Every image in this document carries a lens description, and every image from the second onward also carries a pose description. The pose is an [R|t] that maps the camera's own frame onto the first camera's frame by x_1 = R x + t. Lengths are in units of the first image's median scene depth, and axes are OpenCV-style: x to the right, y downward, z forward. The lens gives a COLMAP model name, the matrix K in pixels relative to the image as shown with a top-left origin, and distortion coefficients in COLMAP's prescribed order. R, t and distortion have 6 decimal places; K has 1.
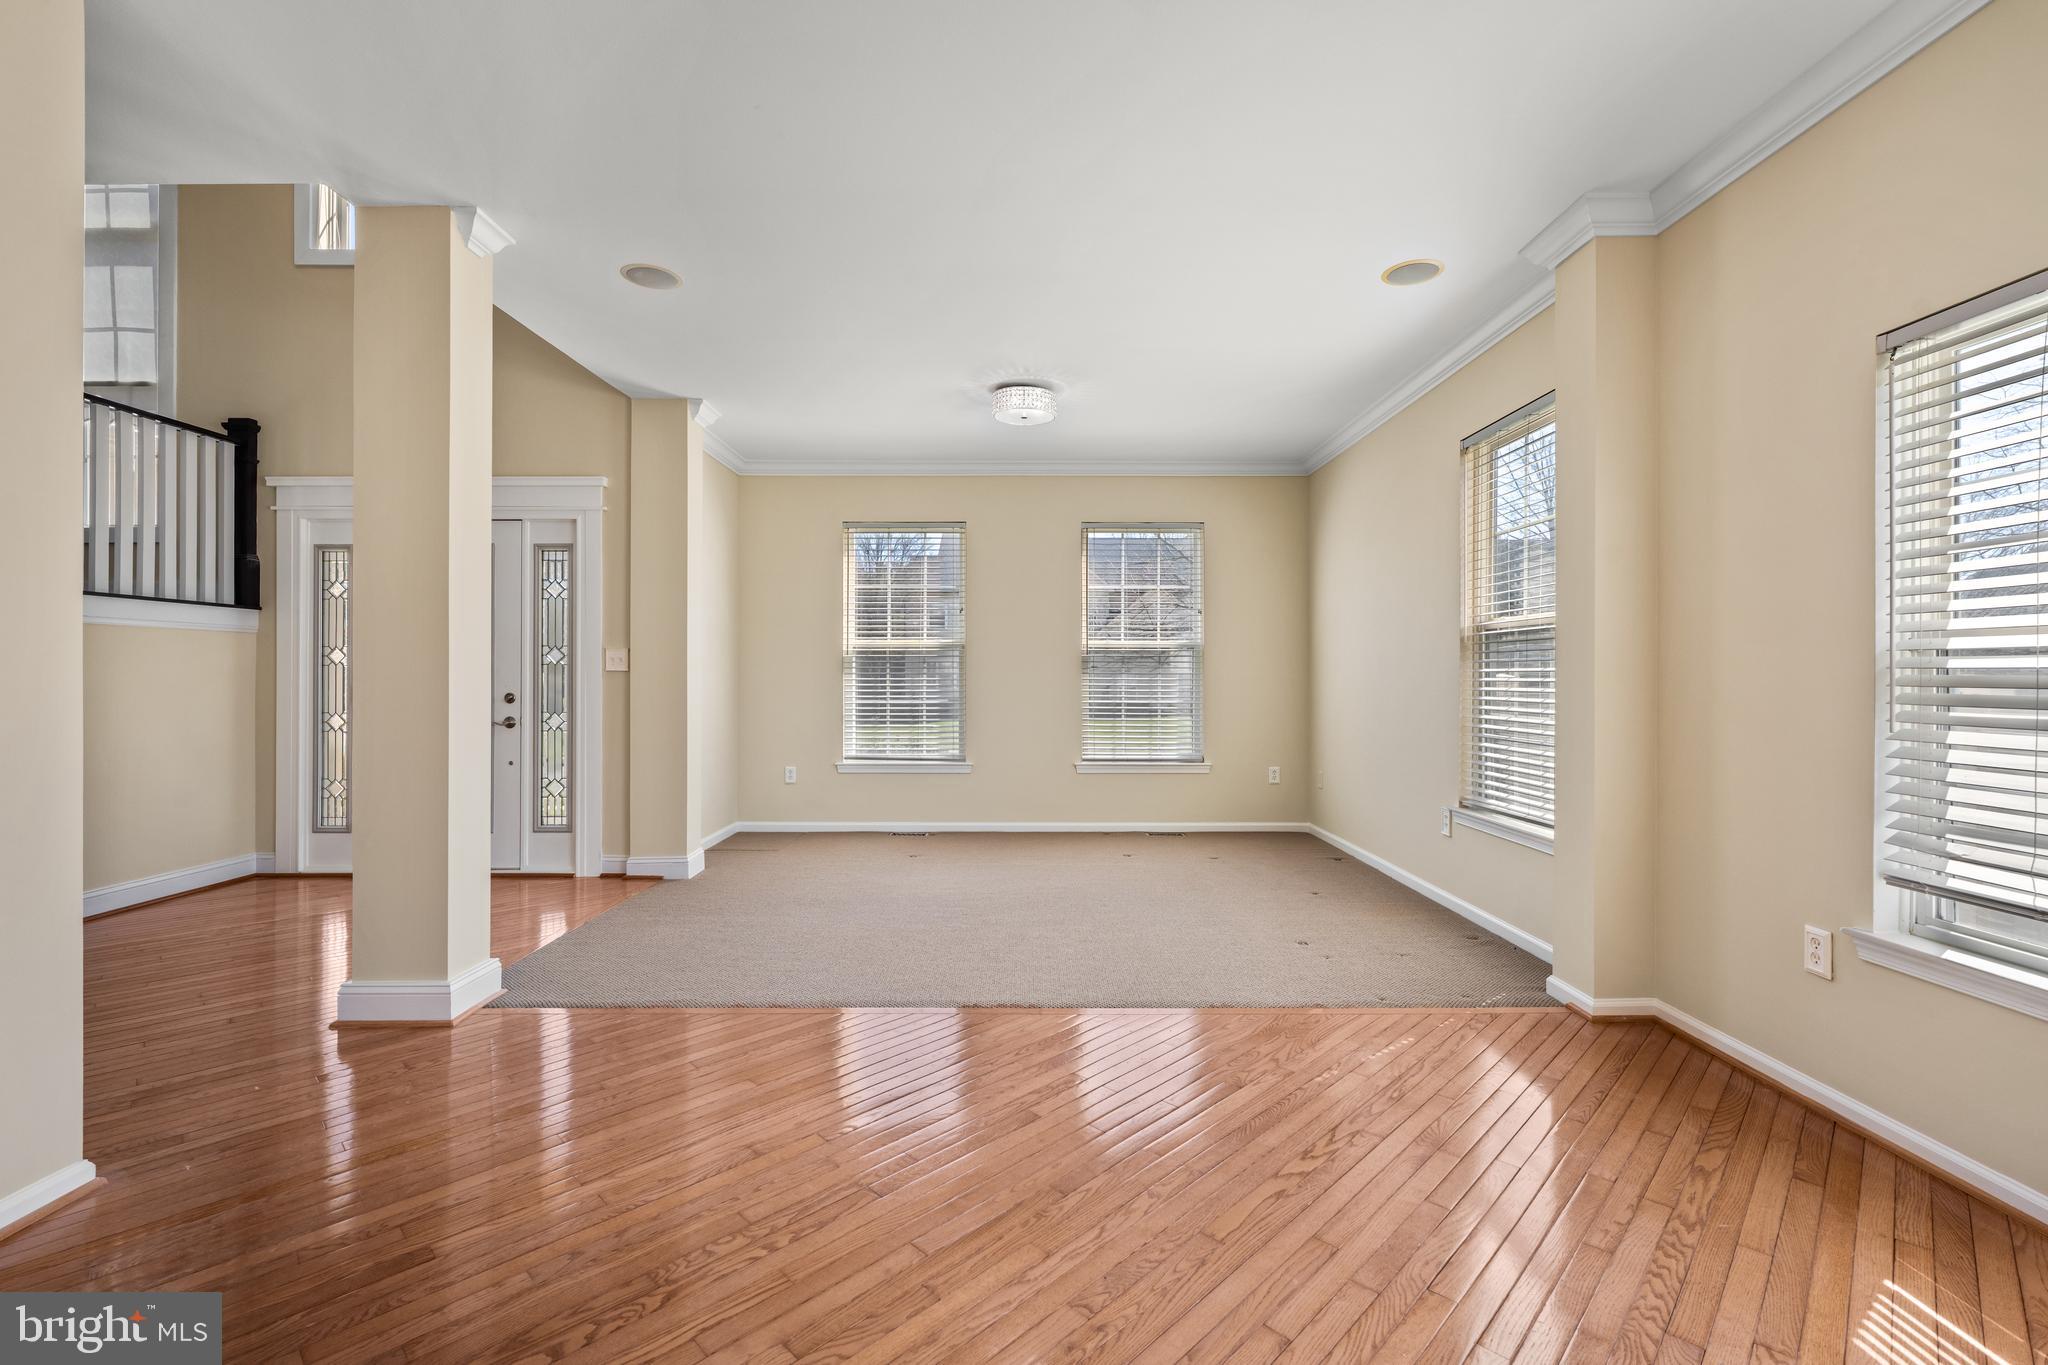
lens RADIAL K [[850.6, 0, 1013.6], [0, 850.6, 677.0], [0, 0, 1]] dist [-0.004993, 0.000934]
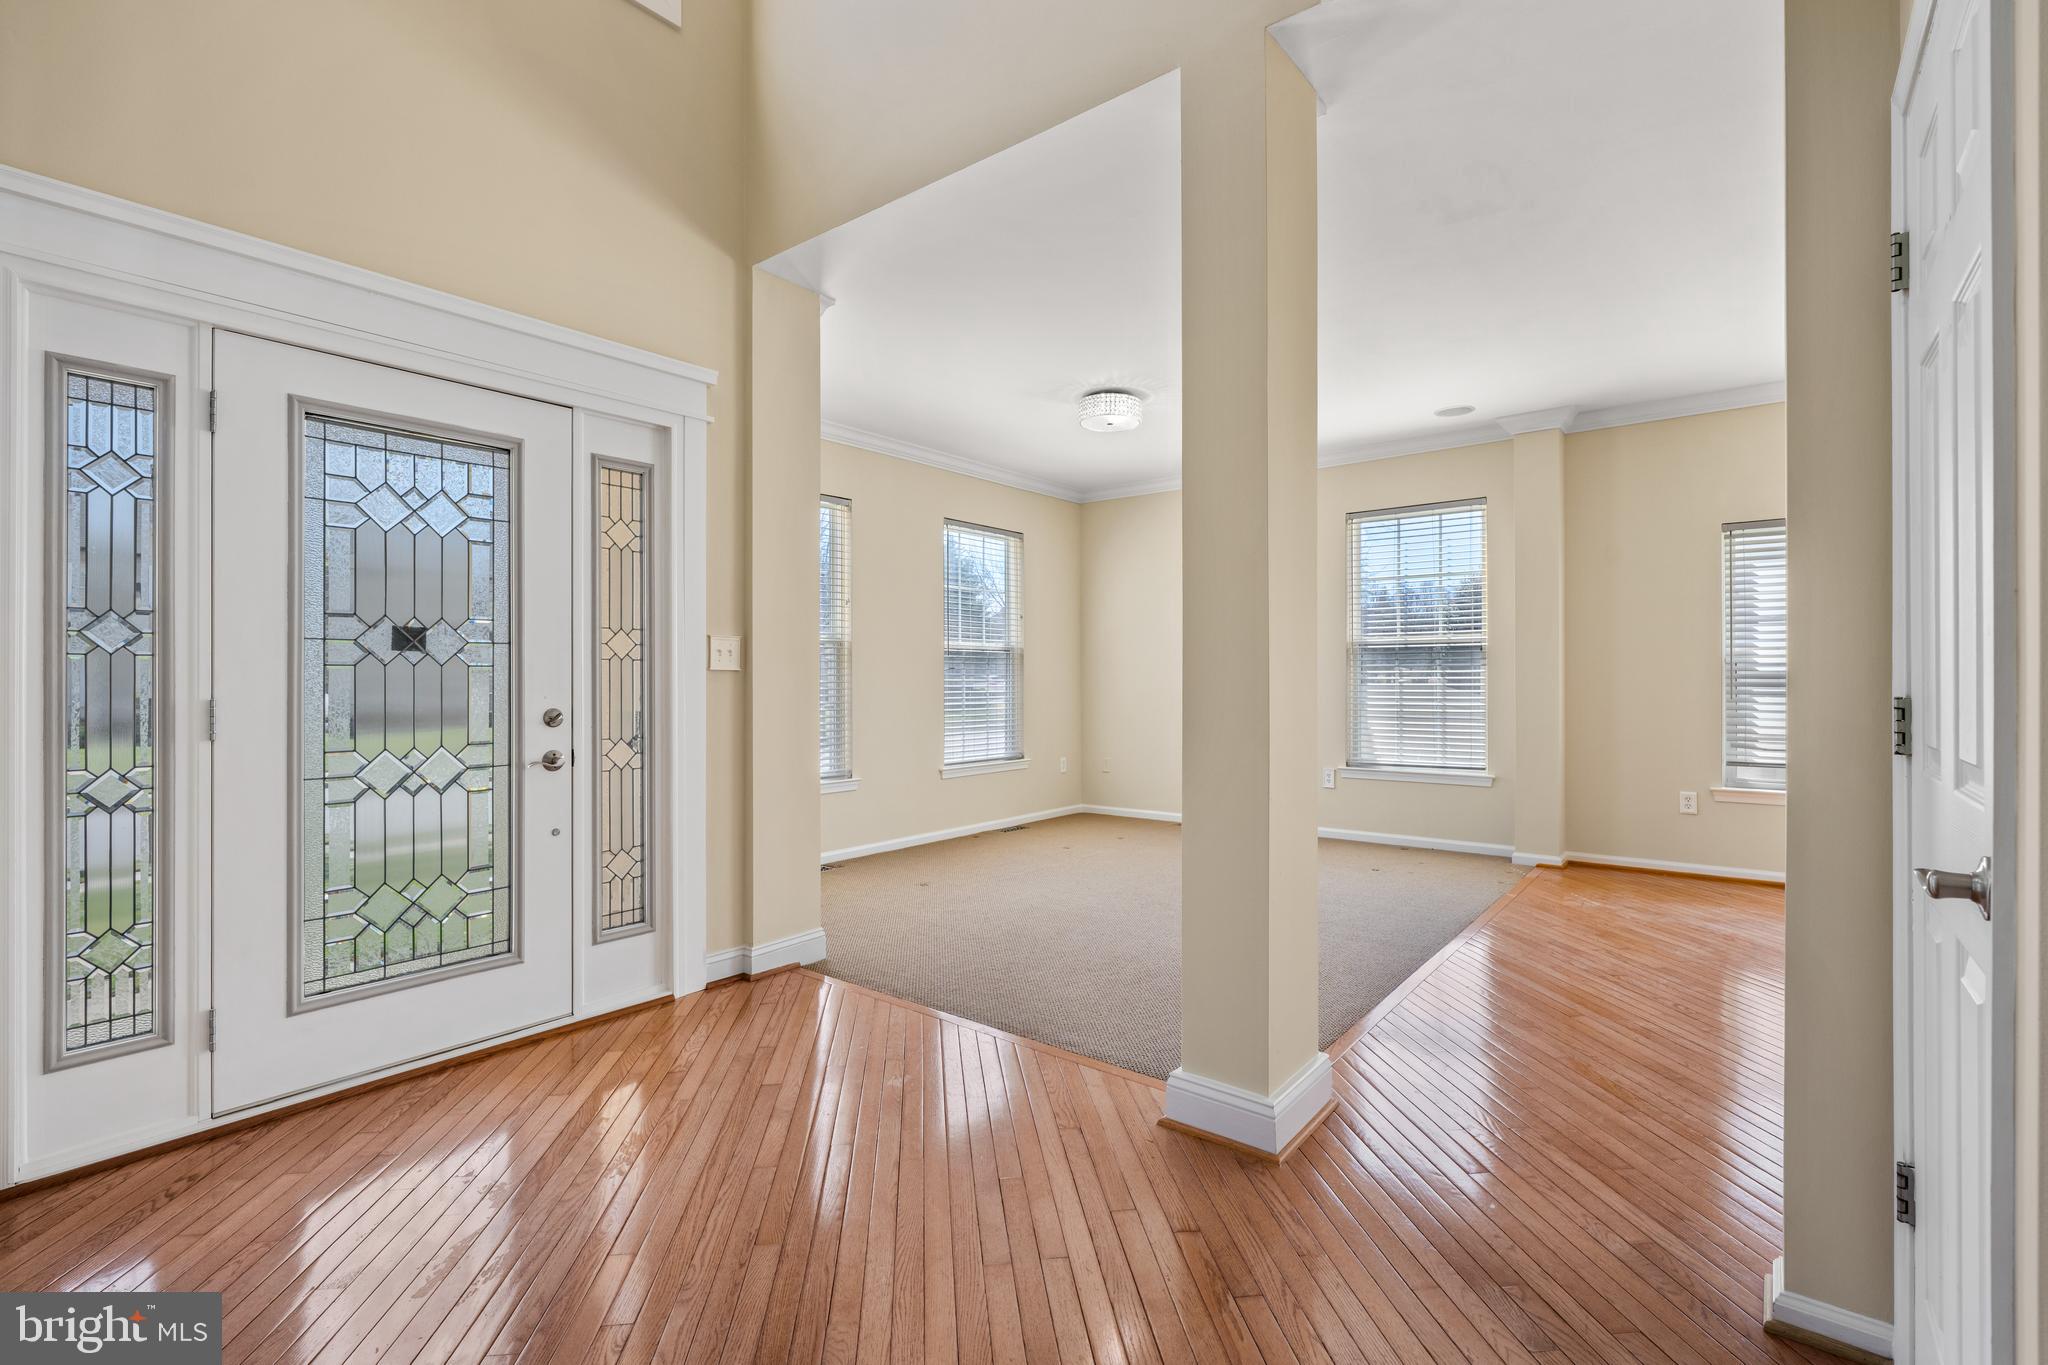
lens RADIAL K [[916.7, 0, 1012.2], [0, 916.7, 681.2], [0, 0, 1]] dist [0.000721, 0.003277]
pose [[0.636954, -0.005619, 0.770881, -0.873376], [0.003715, 0.999984, 0.004220, -0.000996], [-0.770893, 0.000176, 0.636965, 0.375811]]
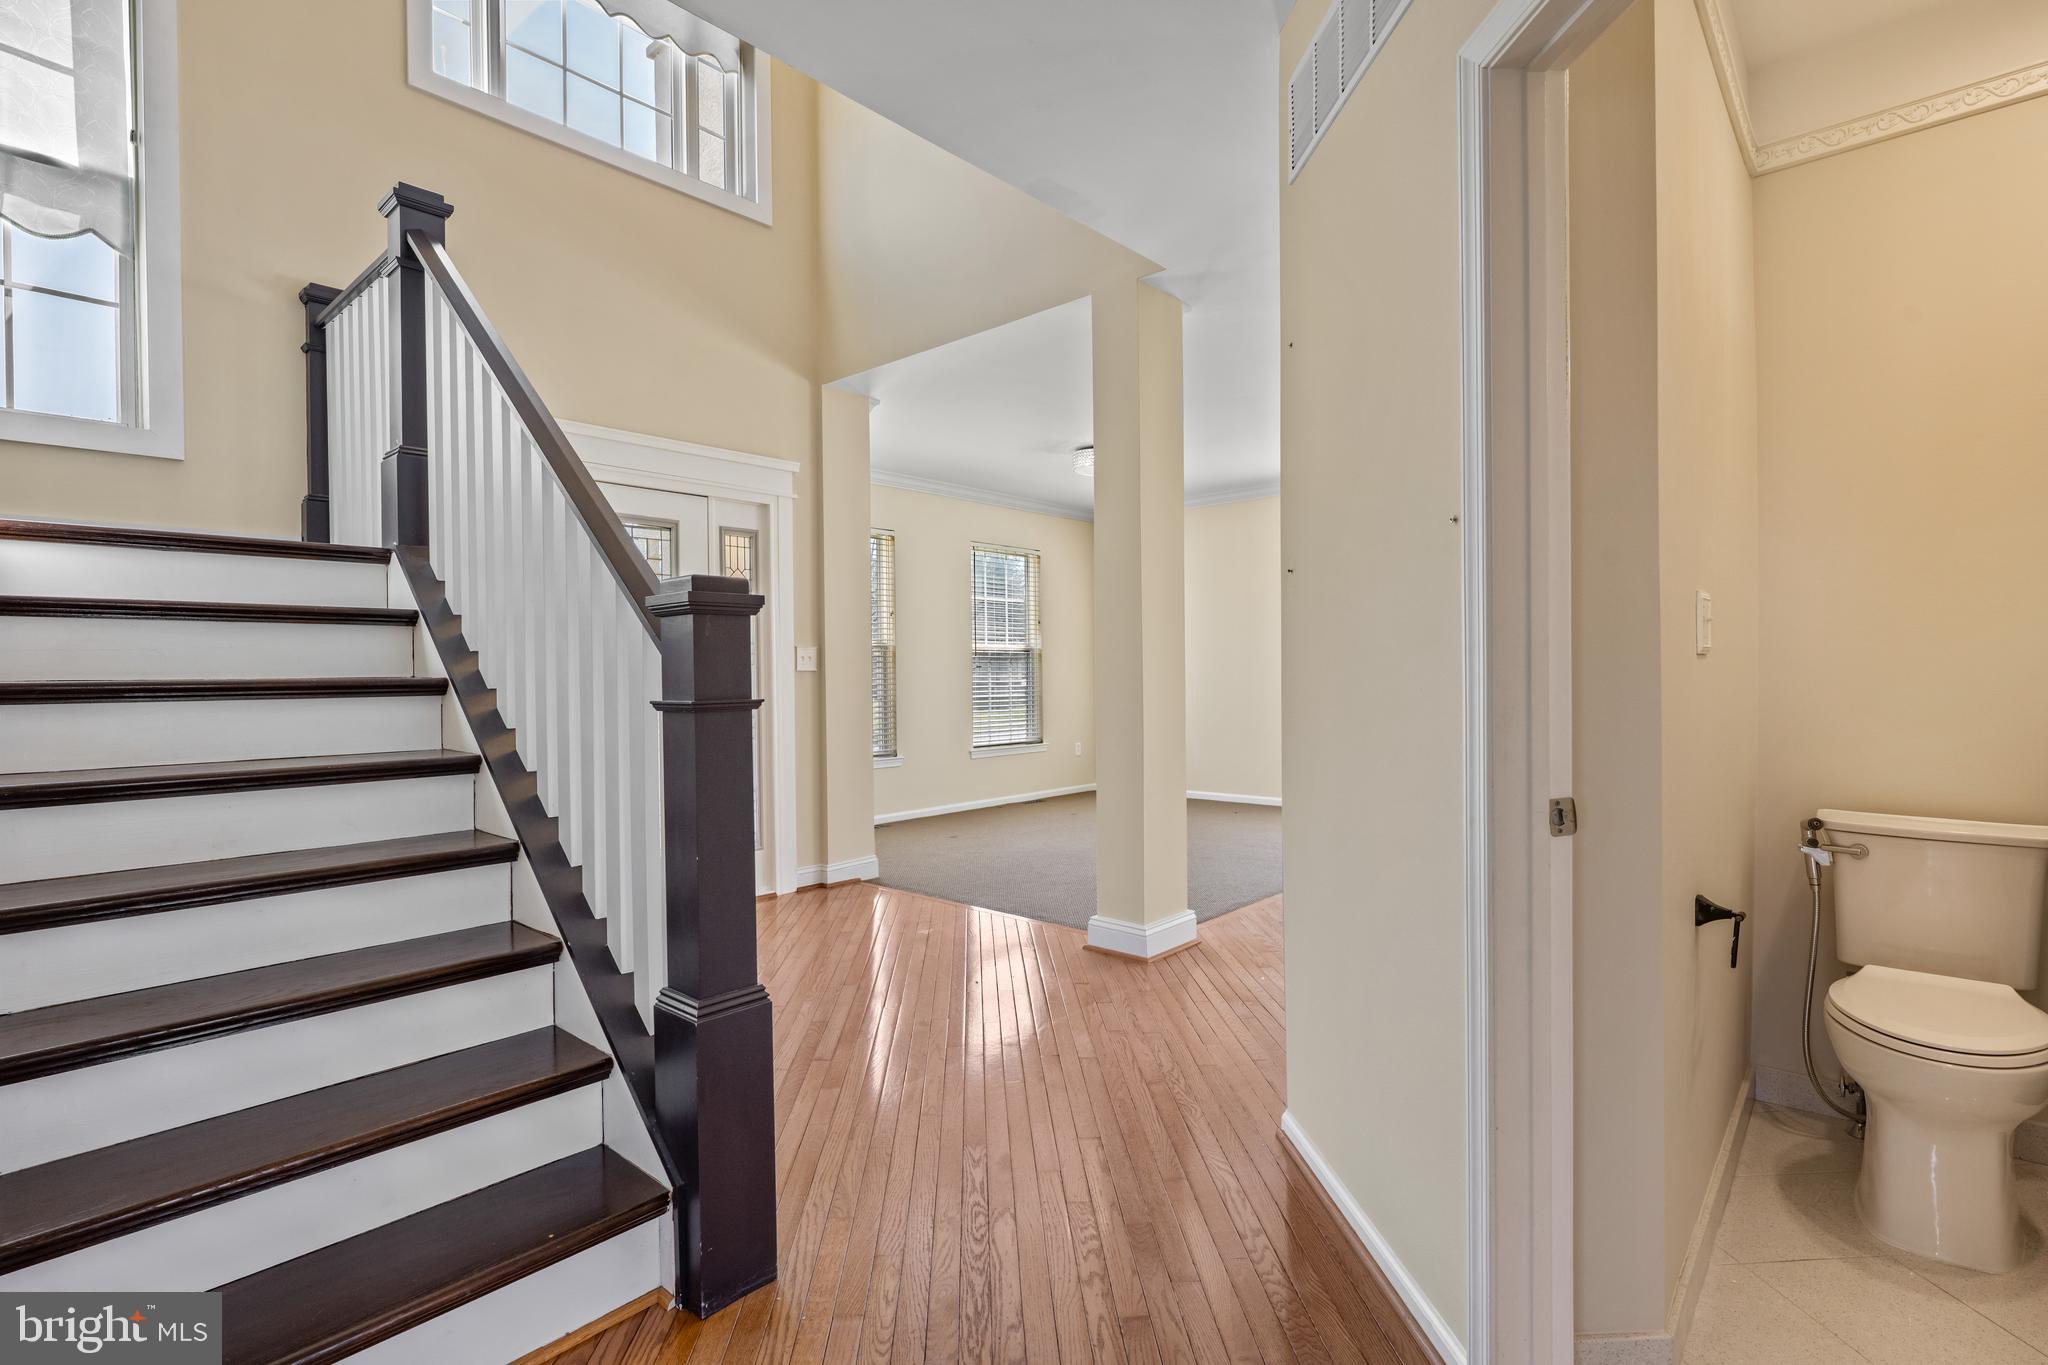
lens RADIAL K [[965.0, 0, 1013.8], [0, 965.0, 695.6], [0, 0, 1]] dist [0.013964, 0.000173]
pose [[0.678445, -0.024537, 0.734242, -1.098339], [0.012342, 0.999682, 0.022003, -0.000405], [-0.734548, -0.005866, 0.678531, 0.104636]]
